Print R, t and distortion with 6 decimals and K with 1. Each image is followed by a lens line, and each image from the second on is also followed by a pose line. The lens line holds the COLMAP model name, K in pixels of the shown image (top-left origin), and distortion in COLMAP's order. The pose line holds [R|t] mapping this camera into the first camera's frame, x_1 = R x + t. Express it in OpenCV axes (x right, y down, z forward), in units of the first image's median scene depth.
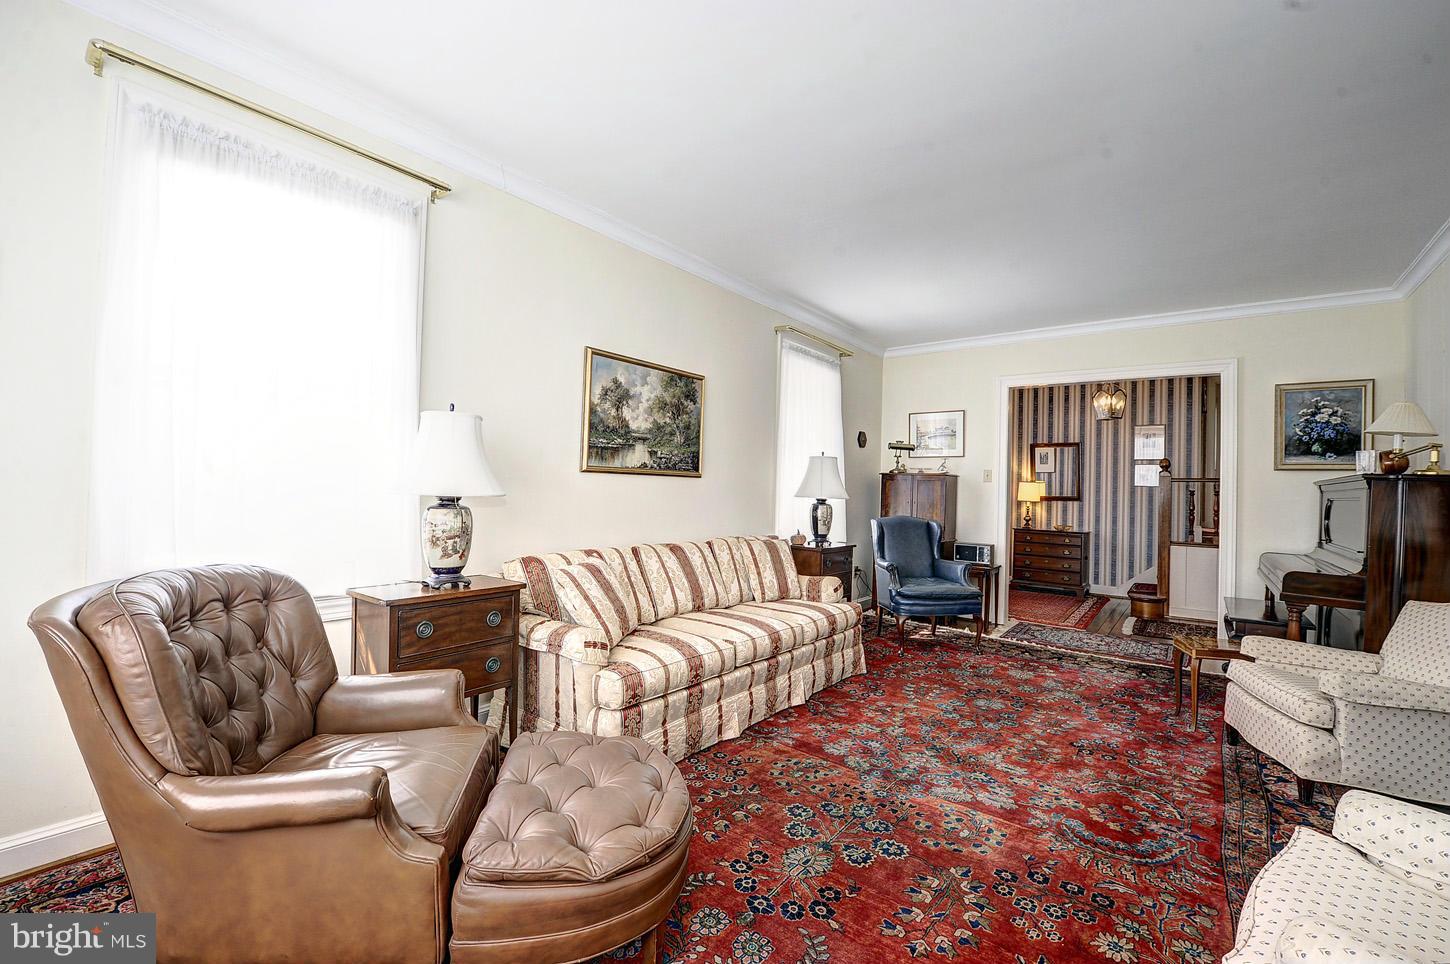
lens RADIAL K [[611.1, 0, 729.6], [0, 611.1, 479.9], [0, 0, 1]] dist [-0.012264, -0.003504]
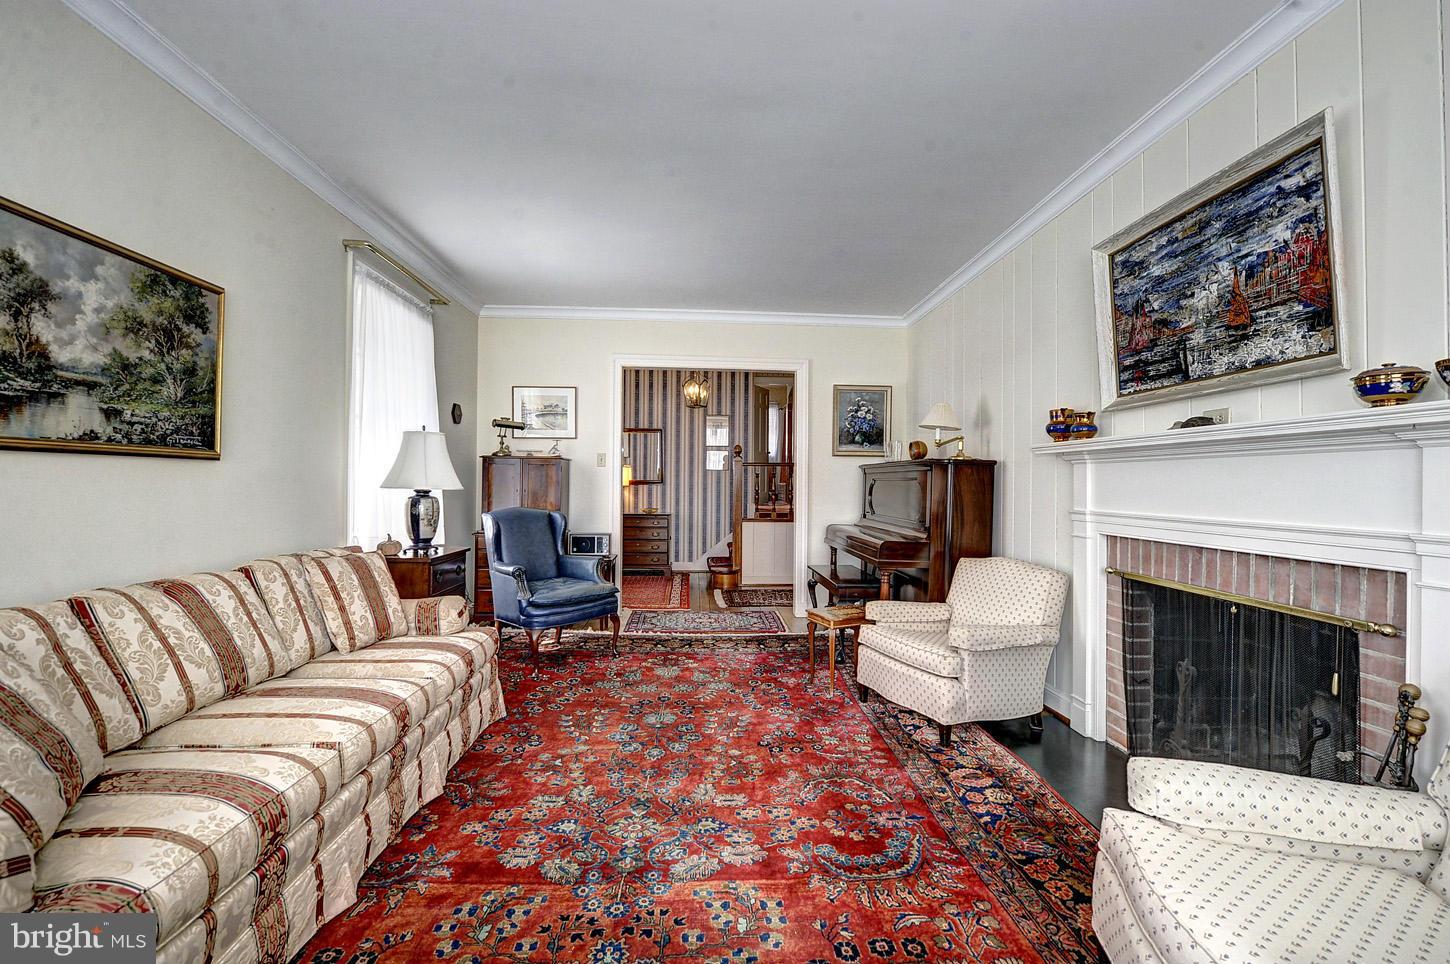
lens RADIAL K [[611.1, 0, 729.6], [0, 611.1, 479.9], [0, 0, 1]] dist [-0.012264, -0.003504]
pose [[0.750012, -0.016843, 0.661210, -0.071601], [0.000275, 0.999684, 0.025153, 0.001151], [-0.661425, -0.018683, 0.749779, 0.264019]]
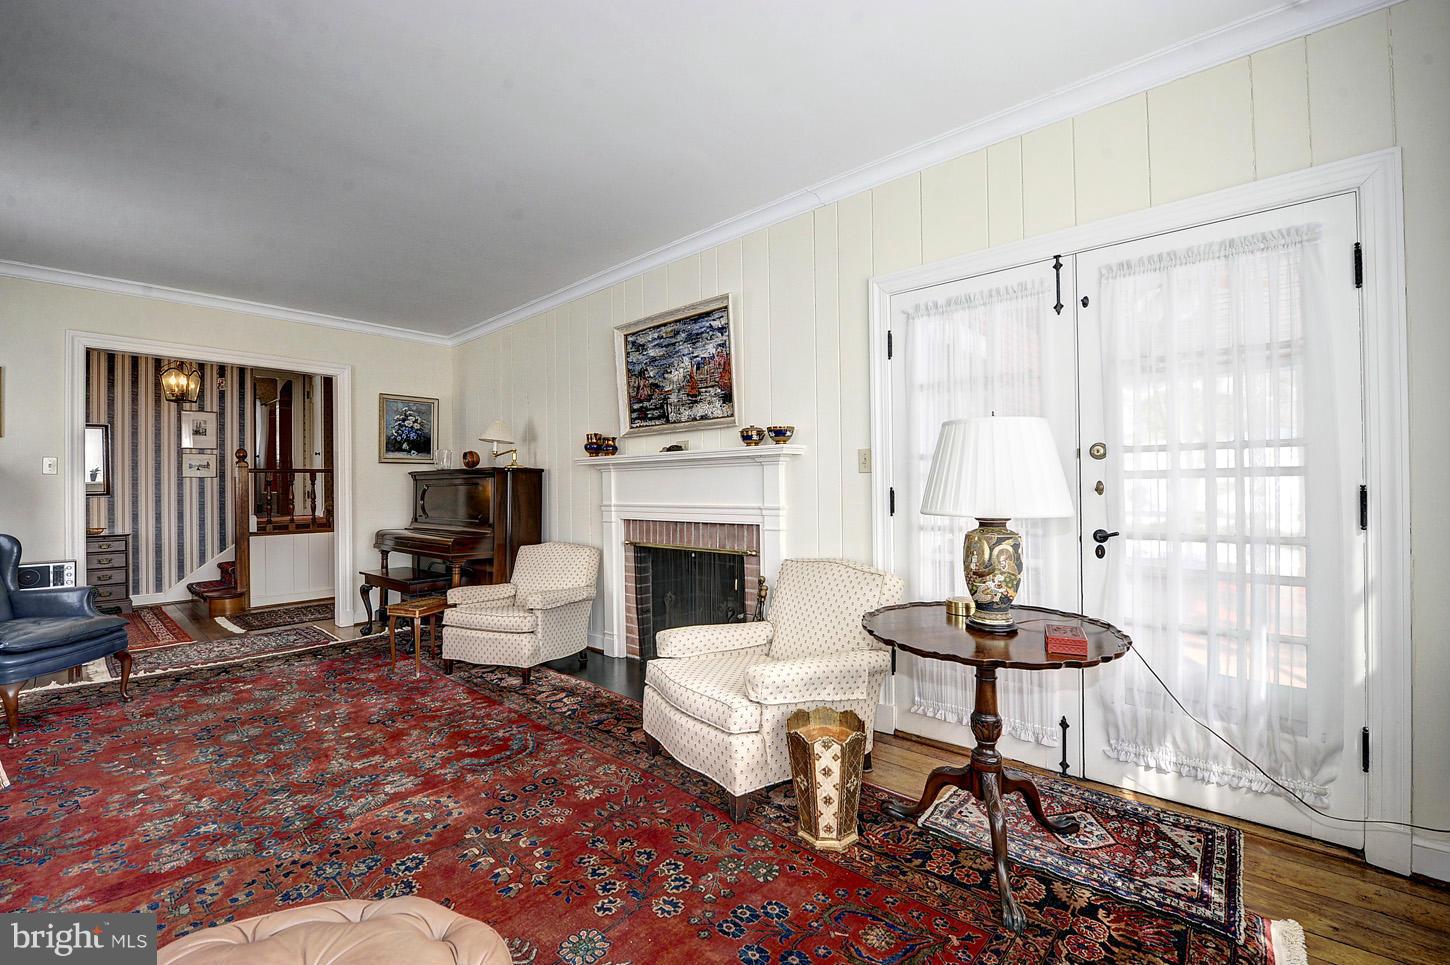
lens RADIAL K [[617.2, 0, 725.0], [0, 617.2, 482.5], [0, 0, 1]] dist [0.002624, -0.005440]
pose [[0.071400, -0.021221, 0.997222, -0.362767], [-0.001815, 0.999769, 0.021405, -0.005302], [-0.997446, -0.003338, 0.071345, 0.248681]]
